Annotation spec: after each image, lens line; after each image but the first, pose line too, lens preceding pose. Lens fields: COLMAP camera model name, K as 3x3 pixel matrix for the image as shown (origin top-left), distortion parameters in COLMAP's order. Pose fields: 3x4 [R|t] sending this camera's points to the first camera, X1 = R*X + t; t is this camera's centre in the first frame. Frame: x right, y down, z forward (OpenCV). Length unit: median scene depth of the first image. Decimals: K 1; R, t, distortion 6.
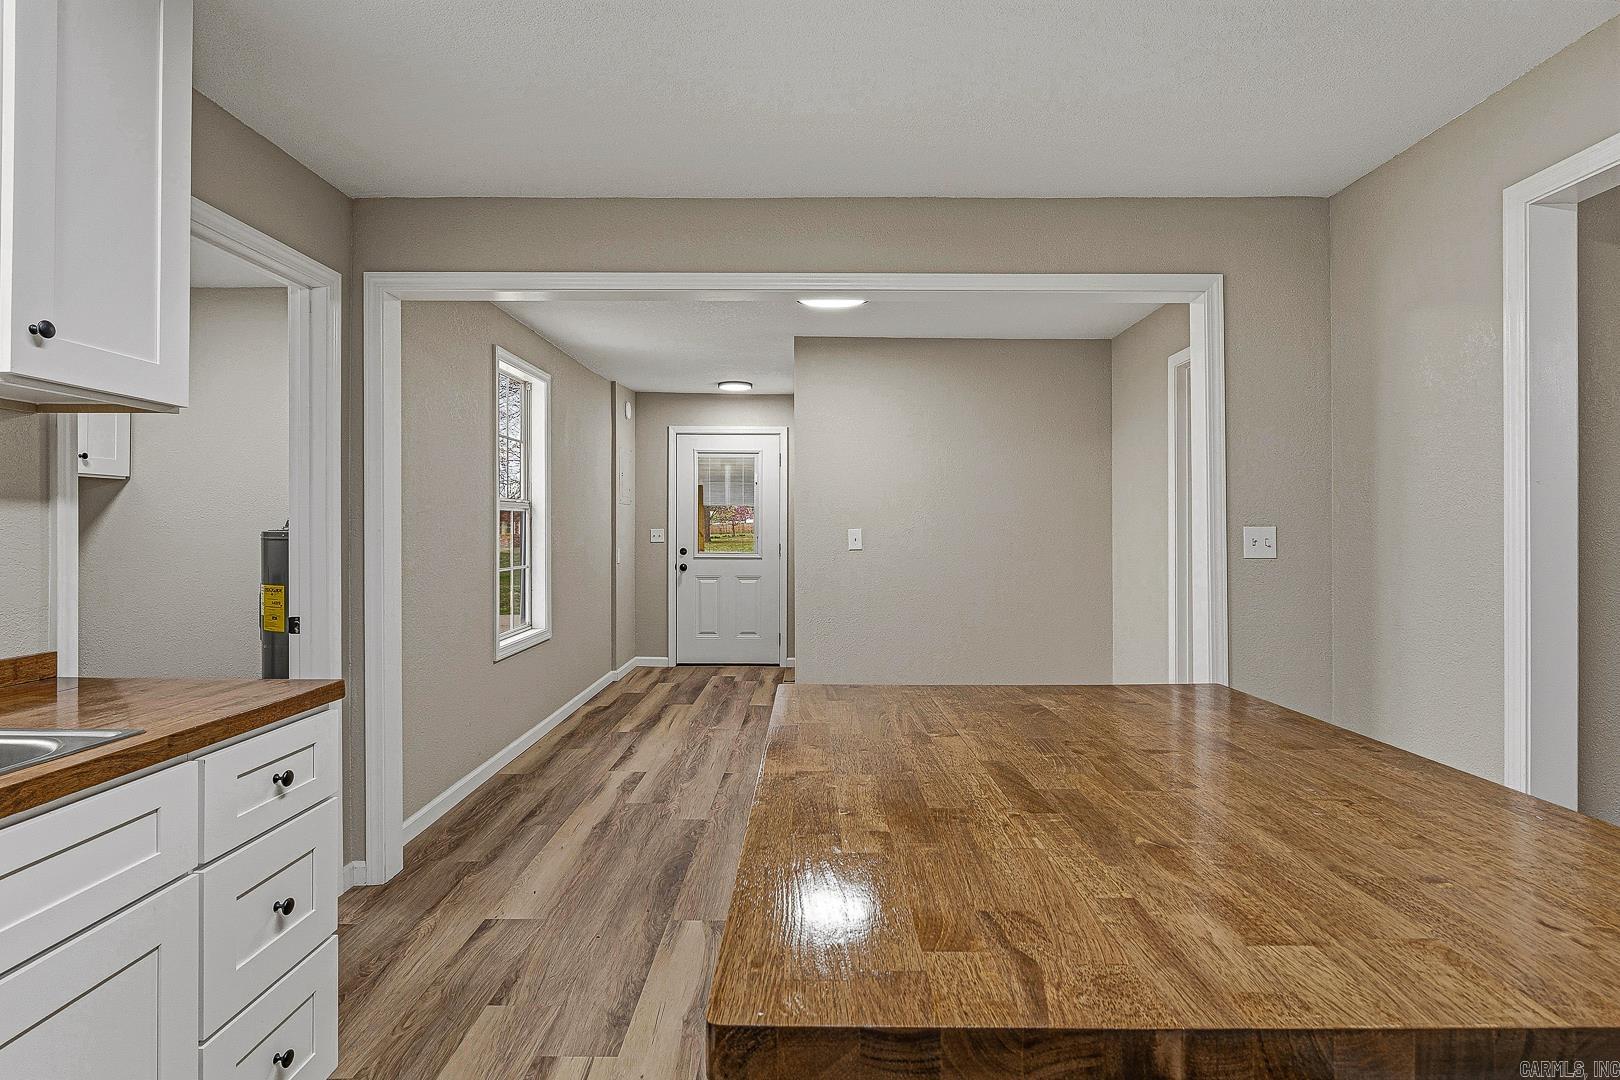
lens RADIAL K [[811.7, 0, 809.2], [0, 811.7, 532.1], [0, 0, 1]] dist [0.001145, 0.000033]
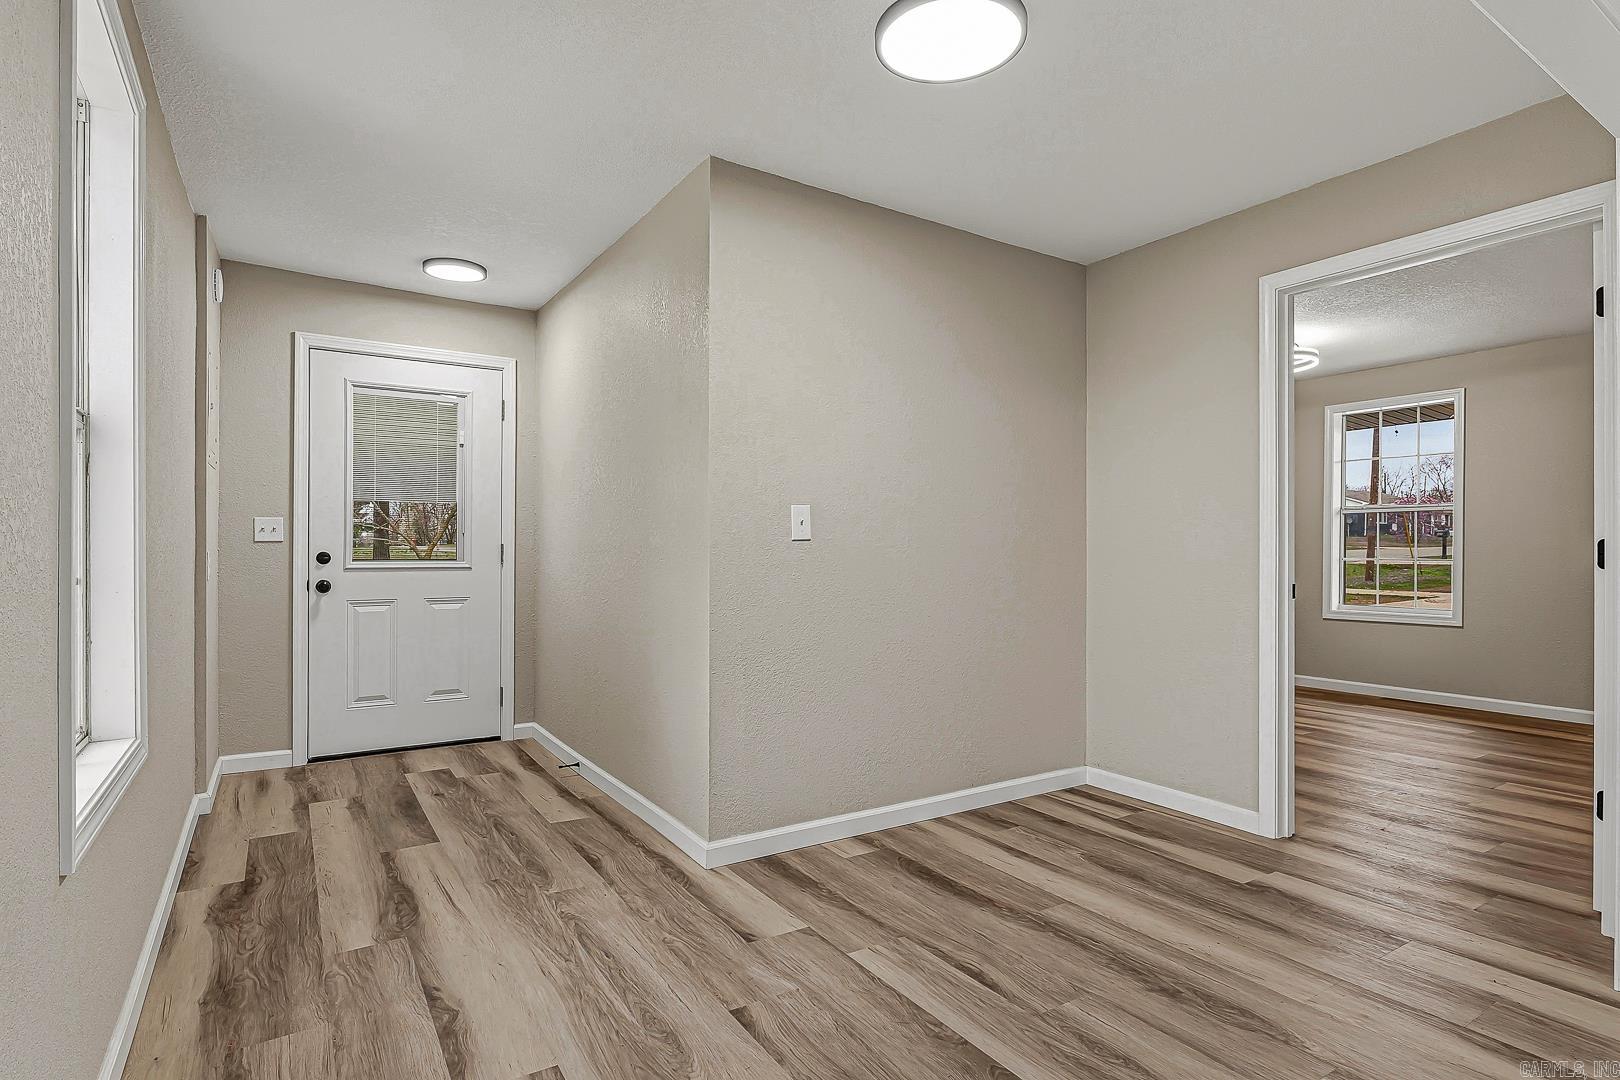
lens RADIAL K [[828.9, 0, 811.3], [0, 828.9, 546.9], [0, 0, 1]] dist [0.000572, 0.000365]
pose [[0.838743, 0.000564, 0.544528, -0.185329], [0.003562, 0.999972, -0.006523, 0.021240], [-0.544516, 0.007410, 0.838718, 0.333270]]
